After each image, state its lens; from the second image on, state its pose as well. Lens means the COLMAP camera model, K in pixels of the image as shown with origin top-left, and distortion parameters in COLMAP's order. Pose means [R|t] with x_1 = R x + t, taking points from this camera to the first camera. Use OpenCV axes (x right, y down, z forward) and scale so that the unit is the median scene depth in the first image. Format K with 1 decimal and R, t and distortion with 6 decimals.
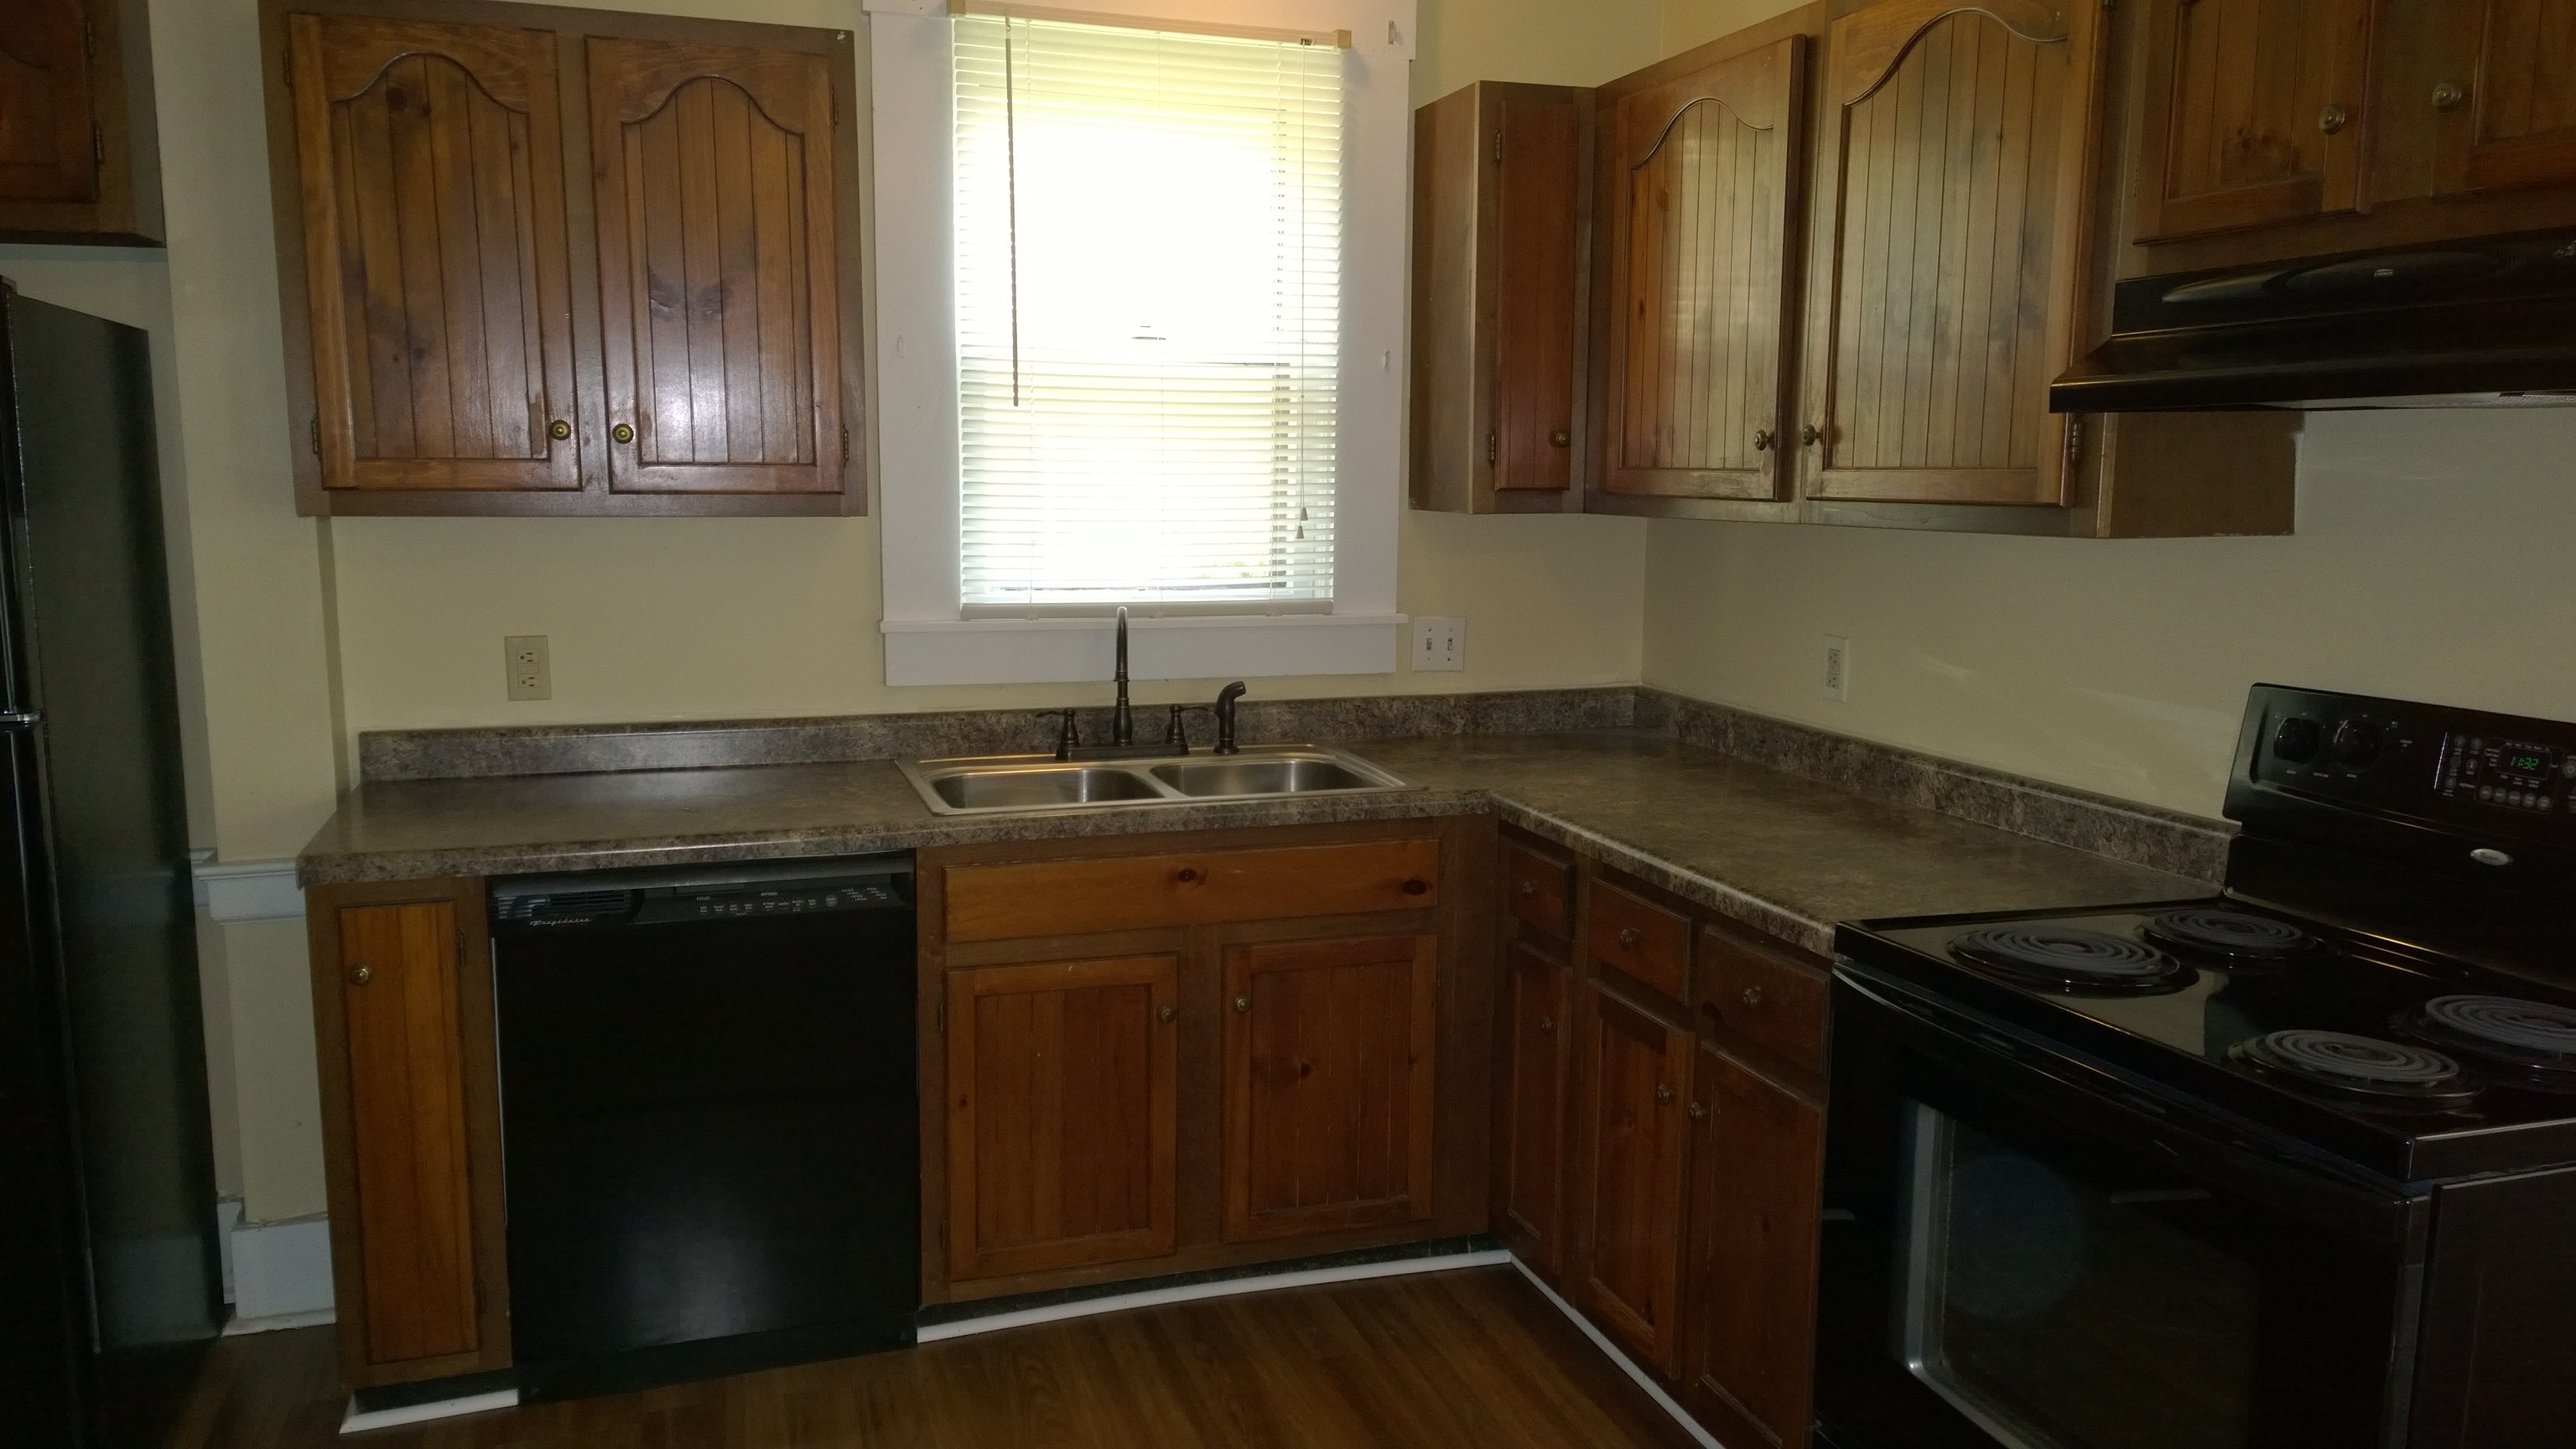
lens RADIAL K [[1956.6, 0, 1288.0], [0, 1956.6, 724.5], [0, 0, 1]] dist [0.003702, 0.002861]
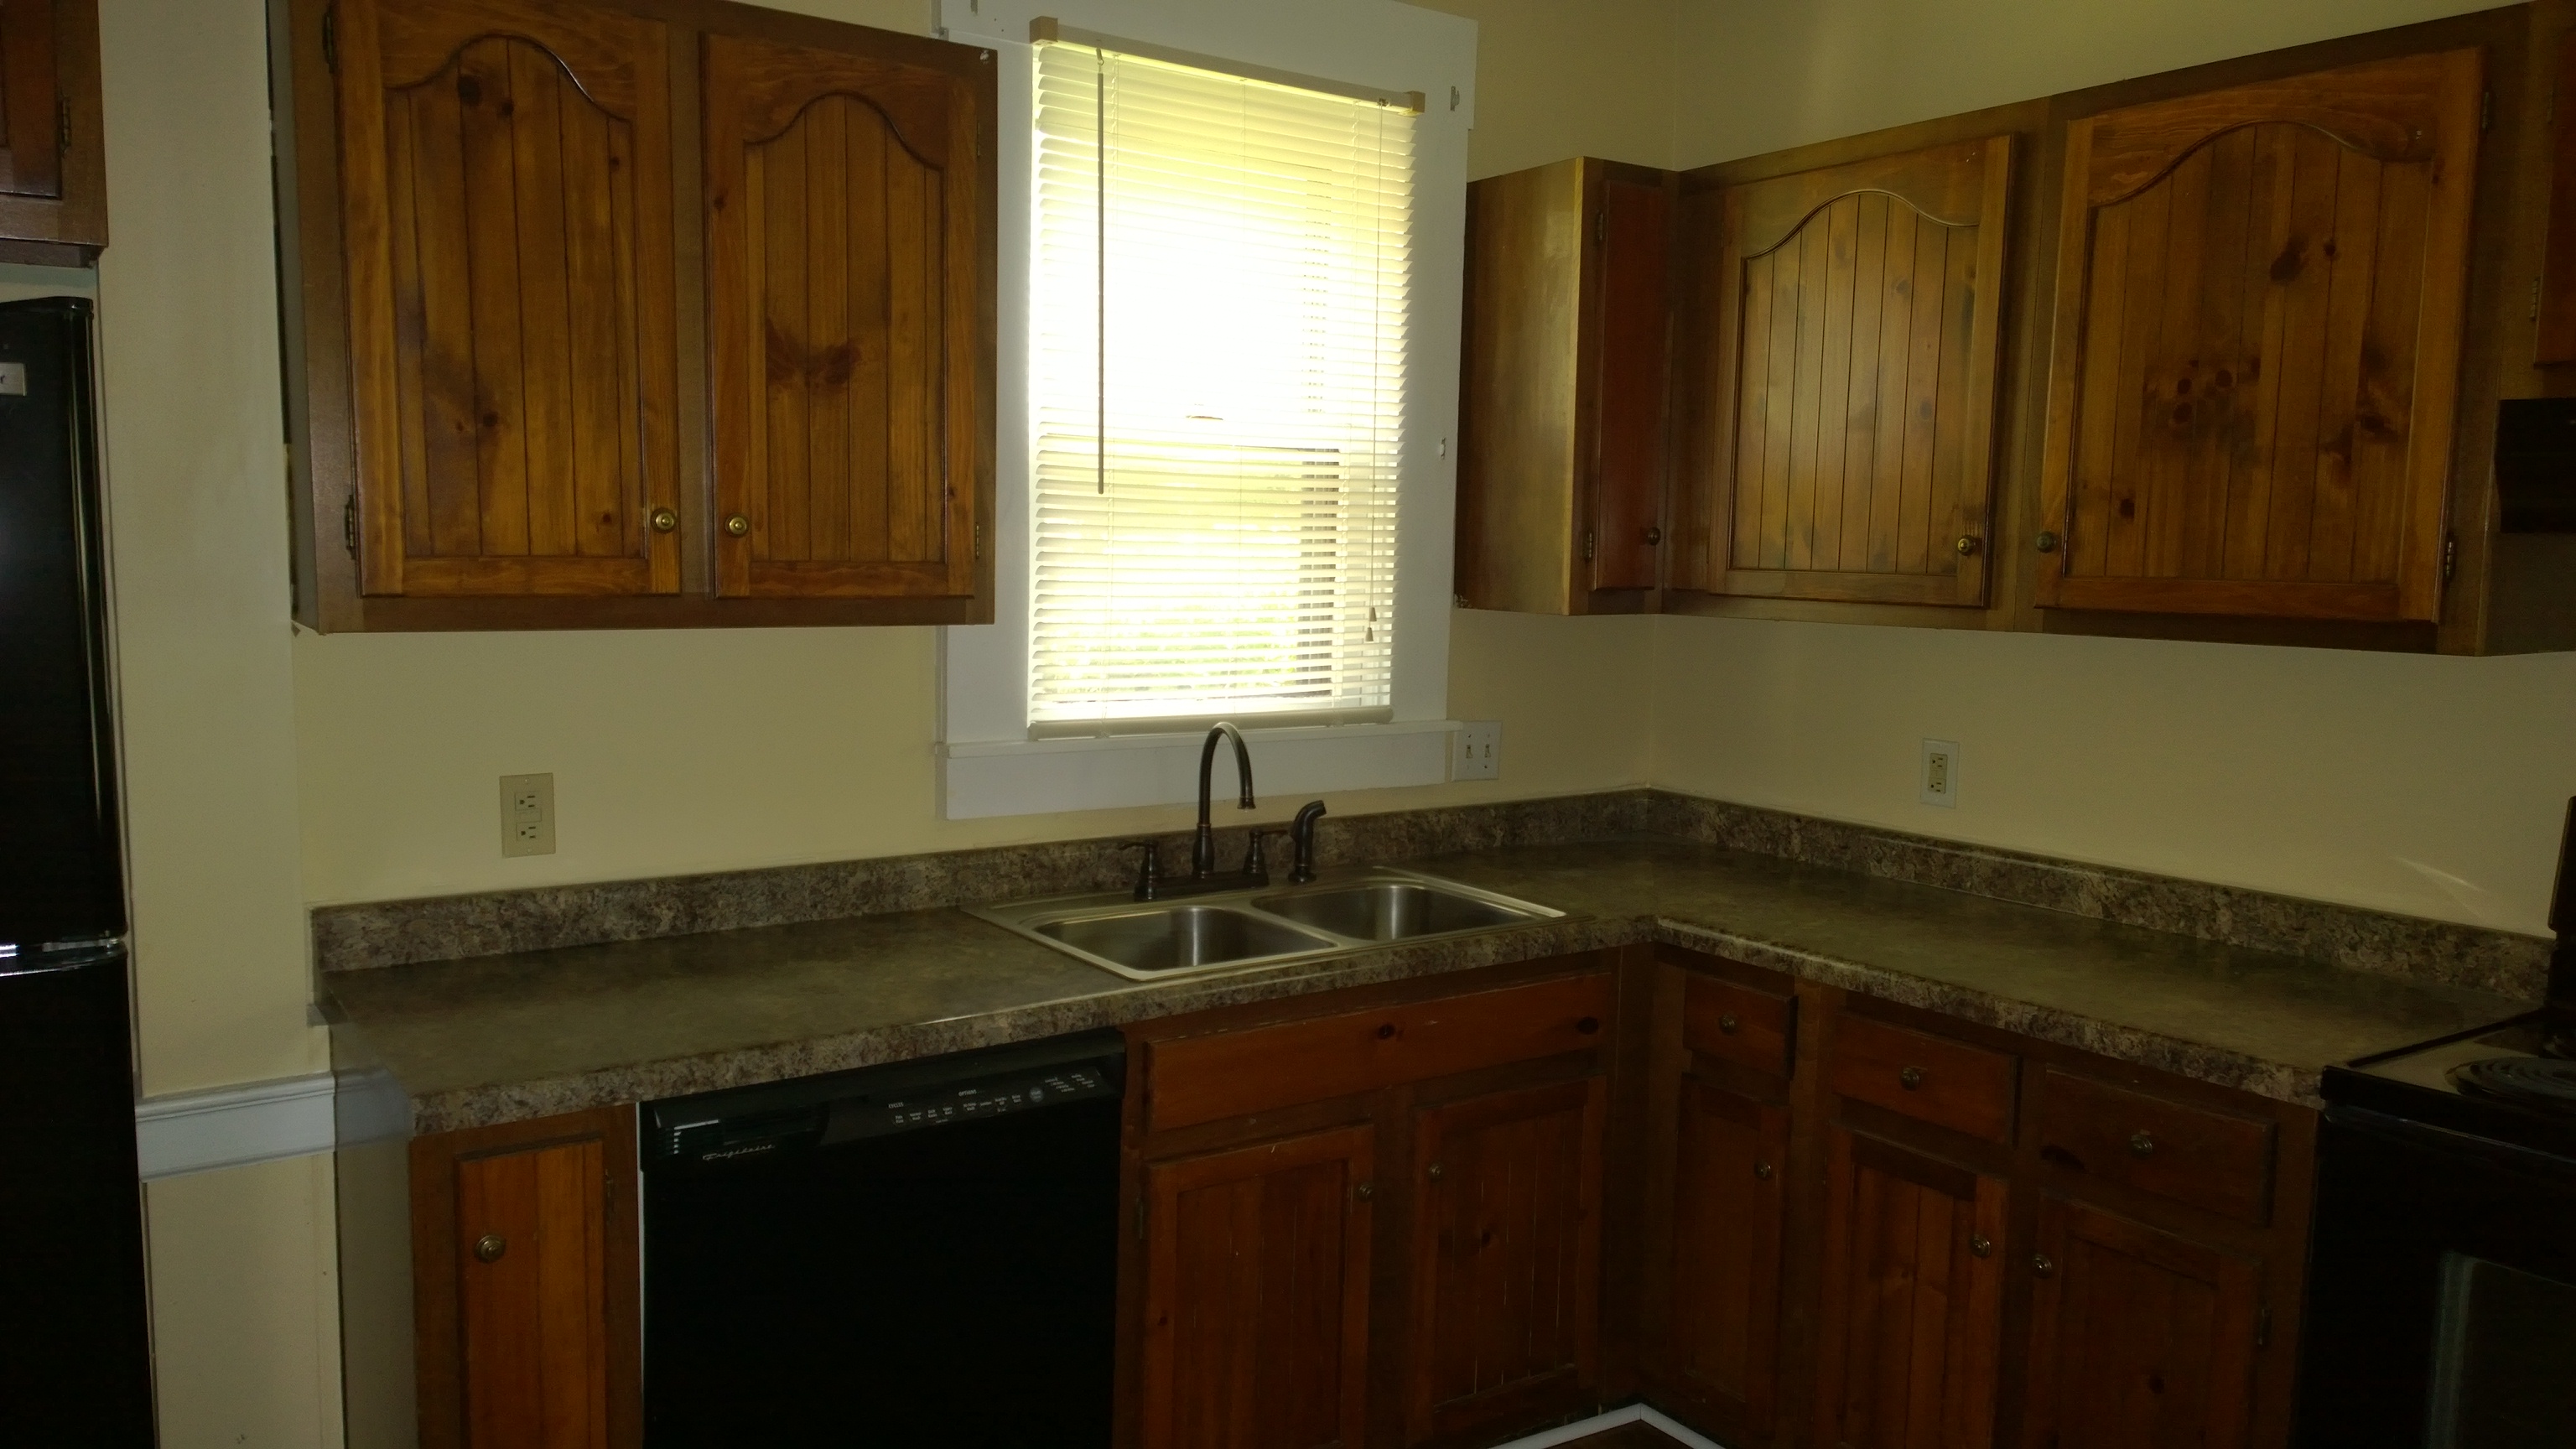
lens RADIAL K [[1951.3, 0, 1288.0], [0, 1951.3, 724.5], [0, 0, 1]] dist [0.023450, 0.000533]
pose [[0.958410, -0.018069, 0.284823, -0.341776], [0.027249, 0.999228, -0.028300, -0.037114], [-0.284092, 0.034884, 0.958162, 0.165631]]
